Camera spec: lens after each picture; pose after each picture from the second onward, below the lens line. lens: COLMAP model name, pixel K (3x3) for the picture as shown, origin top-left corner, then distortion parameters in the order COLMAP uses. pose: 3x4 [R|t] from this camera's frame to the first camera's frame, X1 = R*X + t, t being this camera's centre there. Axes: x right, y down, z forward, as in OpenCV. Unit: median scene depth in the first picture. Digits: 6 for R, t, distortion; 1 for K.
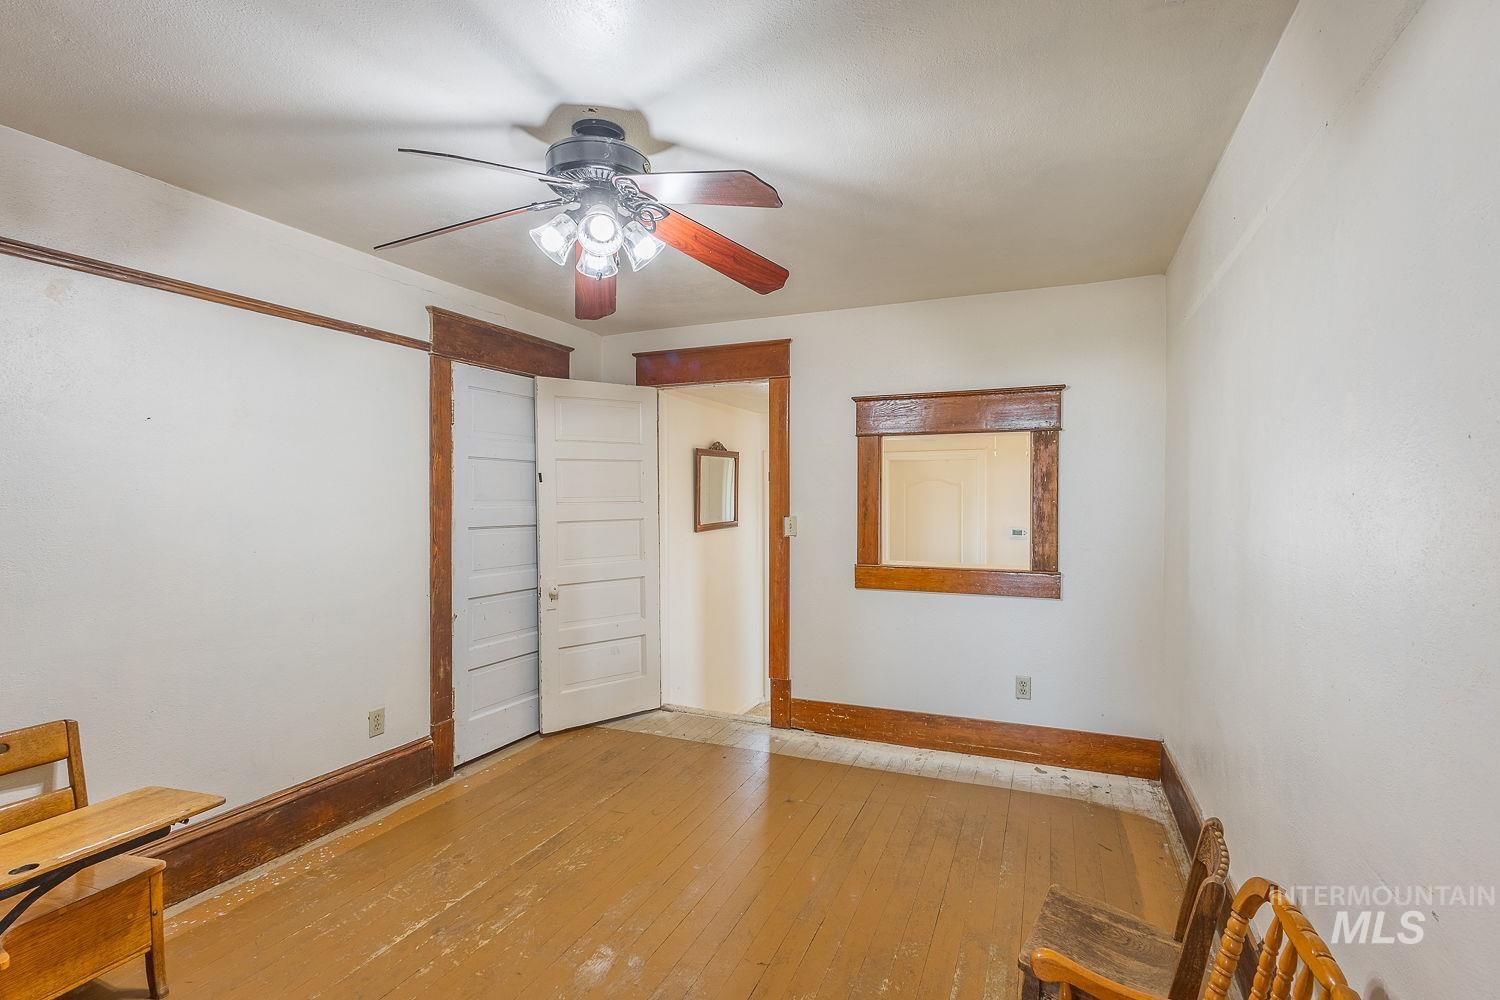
lens RADIAL K [[697.9, 0, 747.2], [0, 697.9, 501.0], [0, 0, 1]] dist [0.003489, -0.000044]
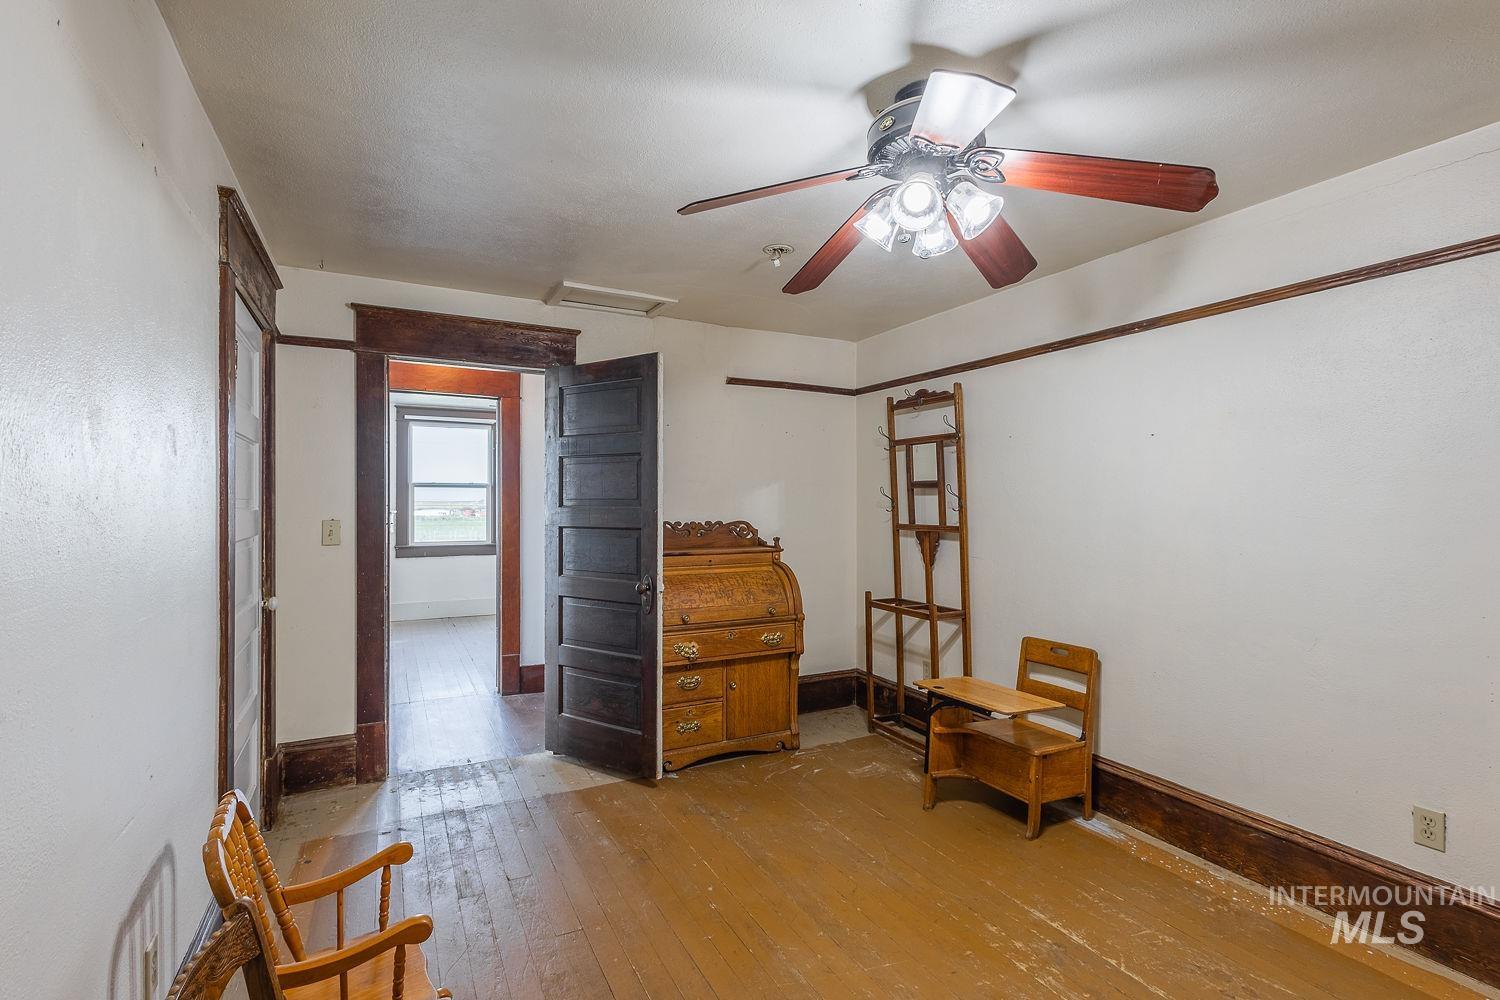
lens RADIAL K [[697.9, 0, 747.2], [0, 697.9, 501.0], [0, 0, 1]] dist [0.003489, -0.000044]
pose [[-0.633013, 0.005387, -0.774122, 0.489096], [0.001397, 0.999982, 0.005816, -0.009520], [0.774140, 0.002600, -0.633010, 1.069043]]
